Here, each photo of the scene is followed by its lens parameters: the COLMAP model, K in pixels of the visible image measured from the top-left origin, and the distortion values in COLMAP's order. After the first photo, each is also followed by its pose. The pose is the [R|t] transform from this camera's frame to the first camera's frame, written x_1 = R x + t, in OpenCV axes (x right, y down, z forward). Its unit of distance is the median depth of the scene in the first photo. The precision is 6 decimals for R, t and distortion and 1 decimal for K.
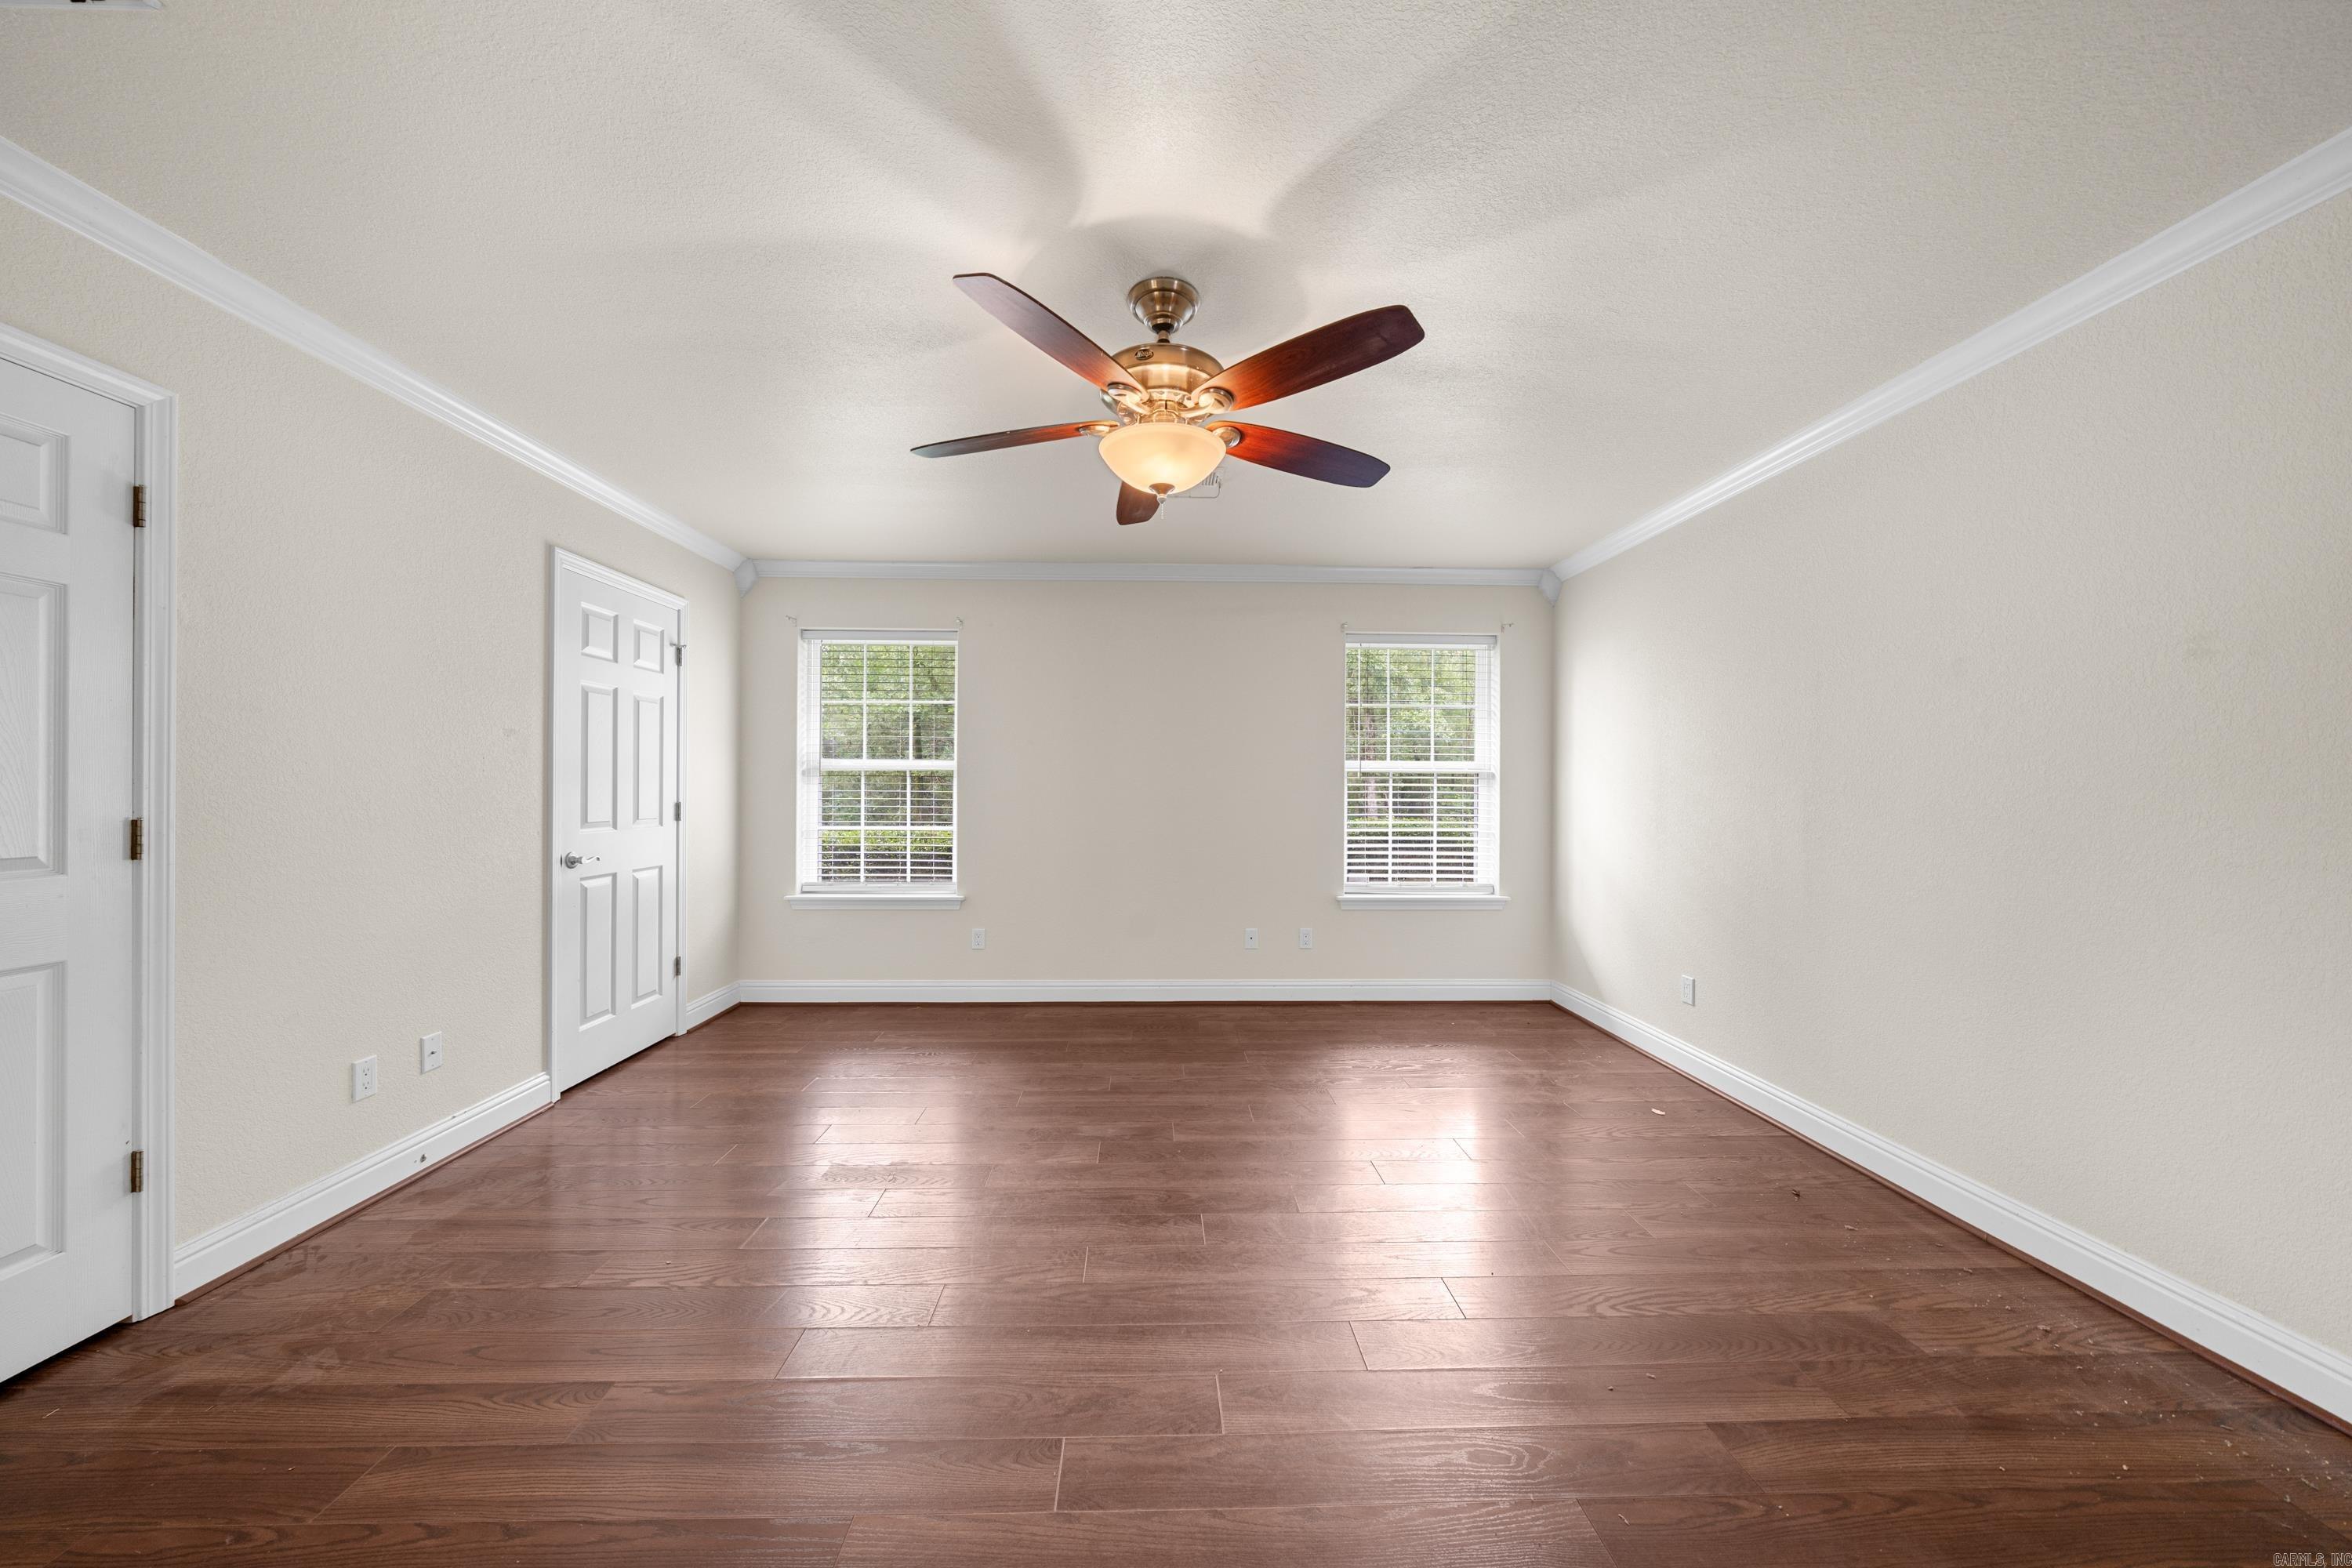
lens RADIAL K [[805.1, 0, 1176.0], [0, 805.1, 784.0], [0, 0, 1]] dist [-0.000946, -0.000024]
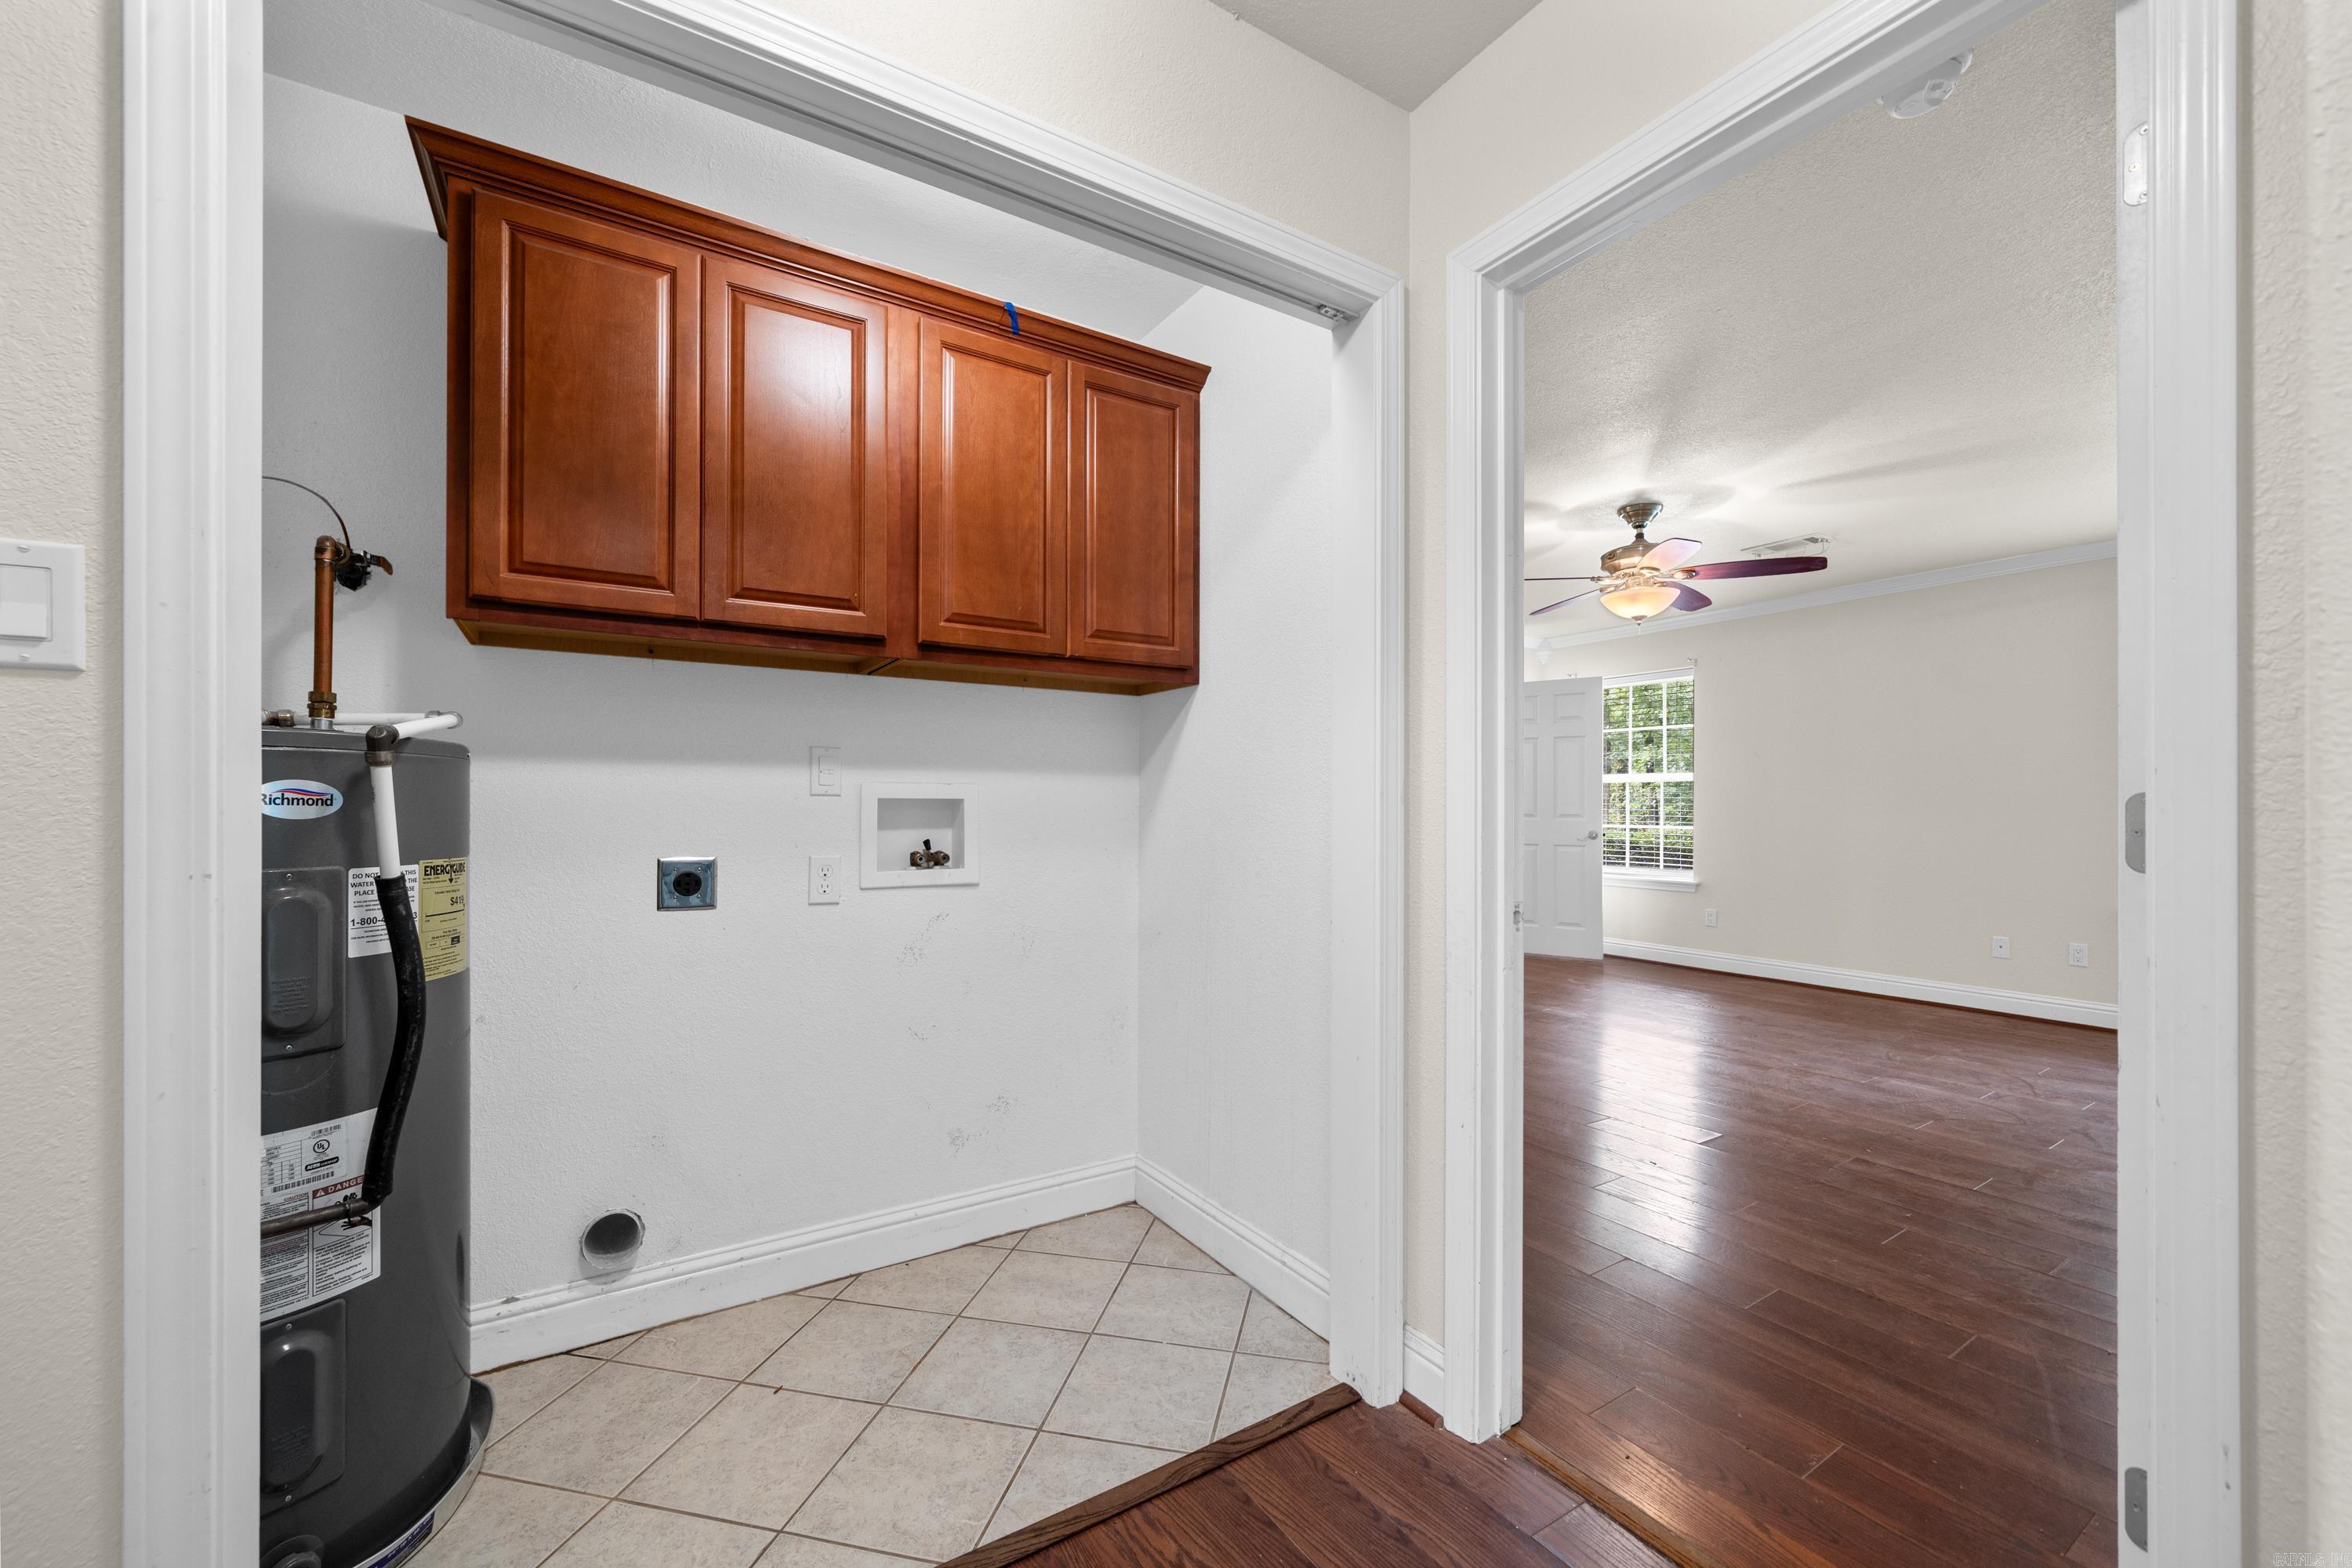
lens RADIAL K [[918.1, 0, 1175.8], [0, 918.1, 808.7], [0, 0, 1]] dist [-0.001141, -0.000101]
pose [[0.505479, -0.000227, -0.862839, 0.640772], [0.004602, 0.999986, 0.002433, 0.022847], [0.862827, -0.005201, 0.505473, -0.478395]]
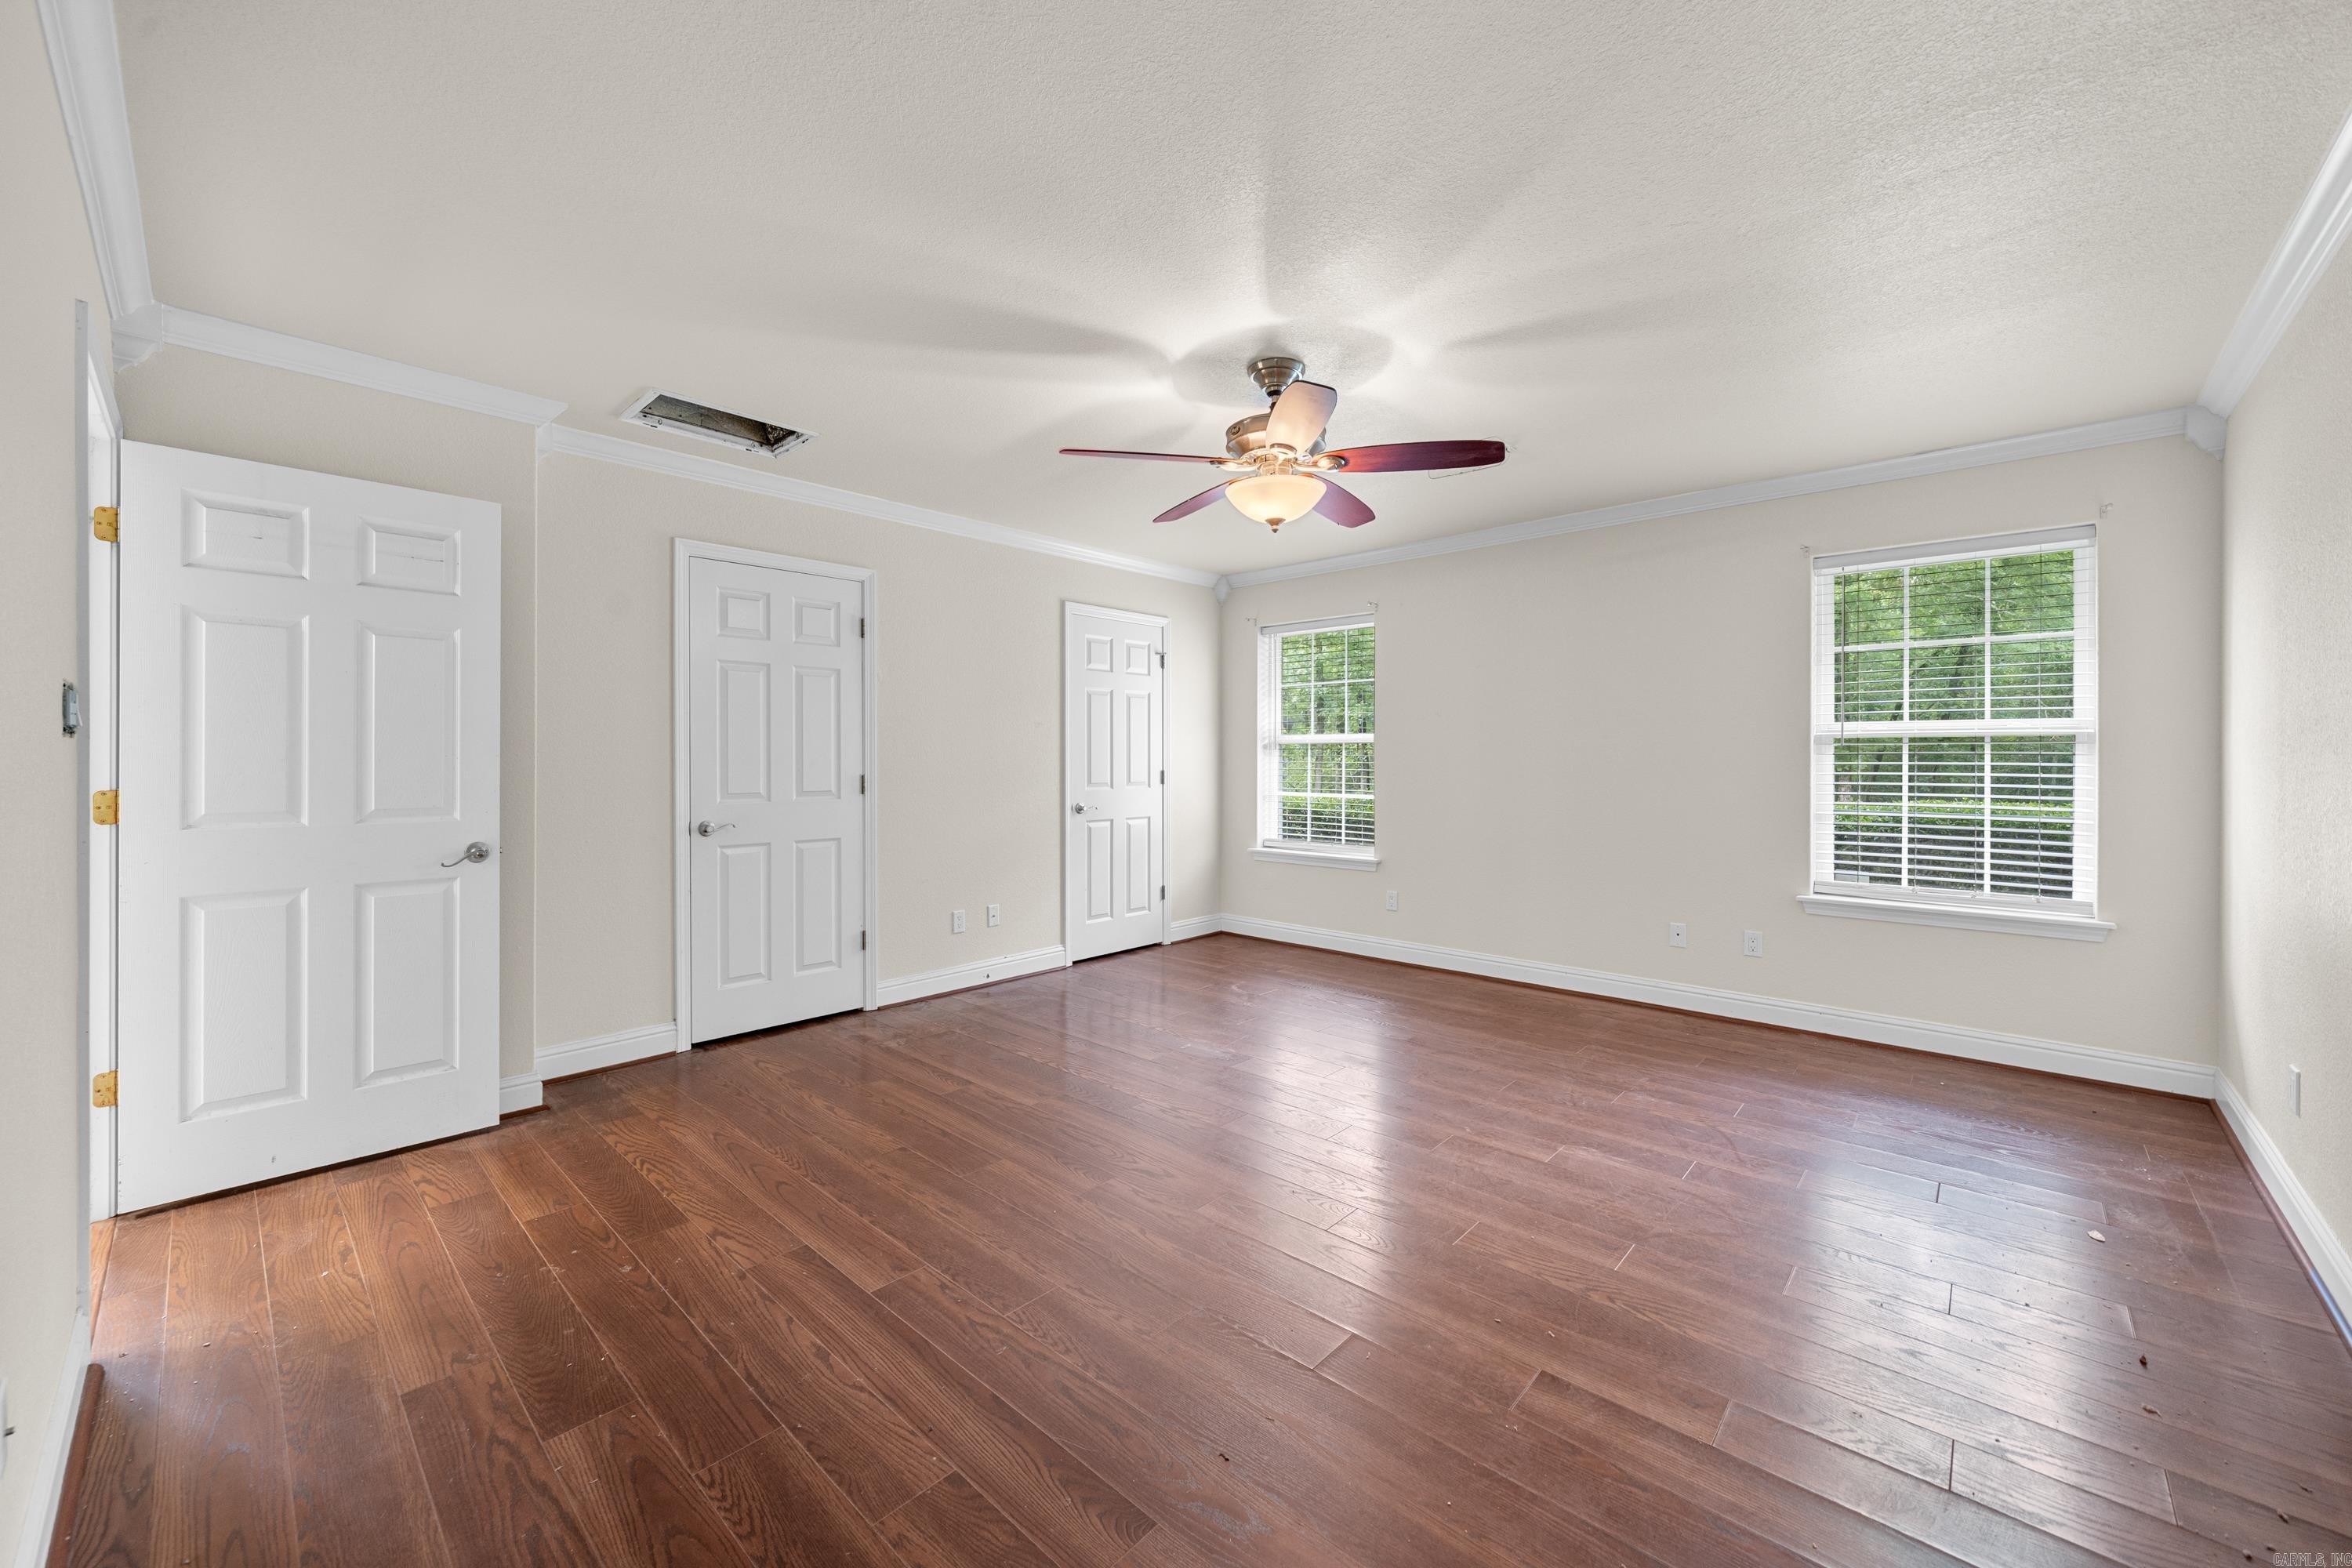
lens RADIAL K [[908.9, 0, 1179.5], [0, 908.9, 763.9], [0, 0, 1]] dist [-0.002128, -0.000129]
pose [[0.714893, 0.000693, -0.699234, 0.459897], [0.006327, 0.999952, 0.007460, 0.000666], [0.699205, -0.009757, 0.714854, -0.062903]]
